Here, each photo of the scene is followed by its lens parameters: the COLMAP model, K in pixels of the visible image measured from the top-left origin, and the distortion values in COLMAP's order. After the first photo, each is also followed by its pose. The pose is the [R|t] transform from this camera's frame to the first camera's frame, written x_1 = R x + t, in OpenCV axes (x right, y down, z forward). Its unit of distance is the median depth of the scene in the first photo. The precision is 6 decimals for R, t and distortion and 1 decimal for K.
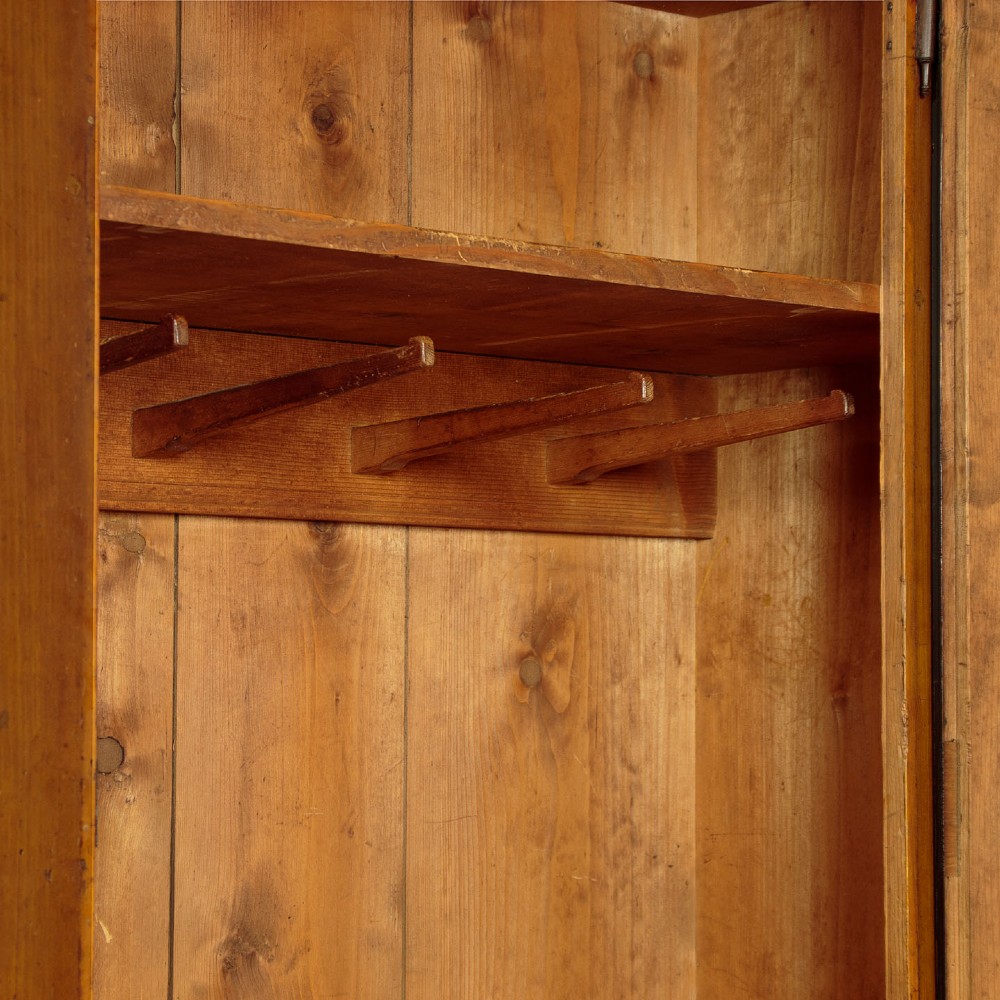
lens RADIAL K [[6010.4, 0, 498.3], [0, 6010.4, 334.1], [0, 0, 1]] dist [0.912383, 3.315425]
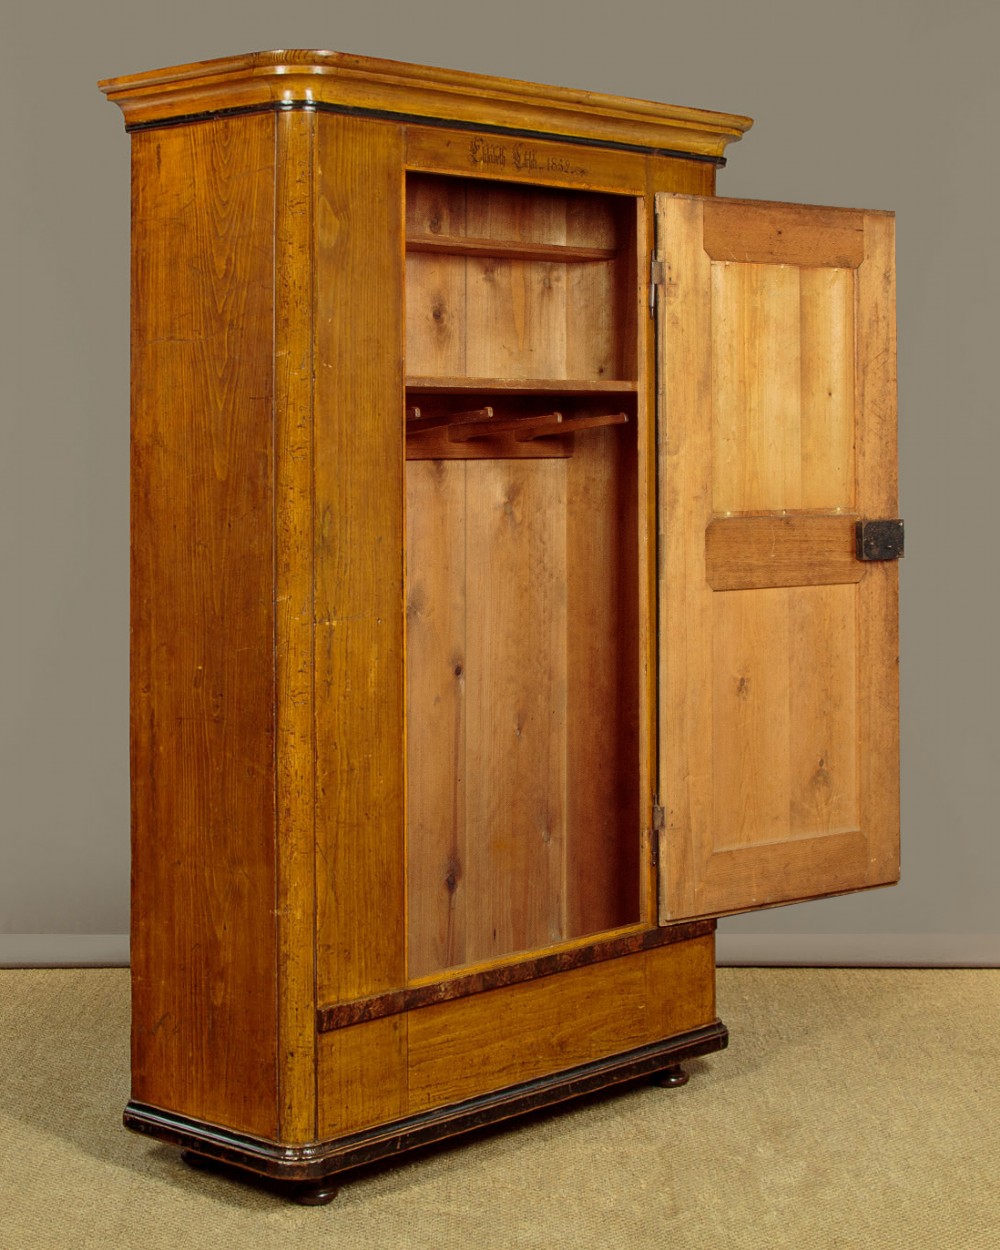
lens RADIAL K [[4336.0, 0, 500.0], [0, 4336.0, 625.0], [0, 0, 1]] dist [-2.514065, 86.642880]
pose [[0.999207, -0.007398, 0.039133, -0.076476], [0.003204, 0.994344, 0.106159, -0.100886], [-0.039697, -0.105949, 0.993579, -0.959847]]
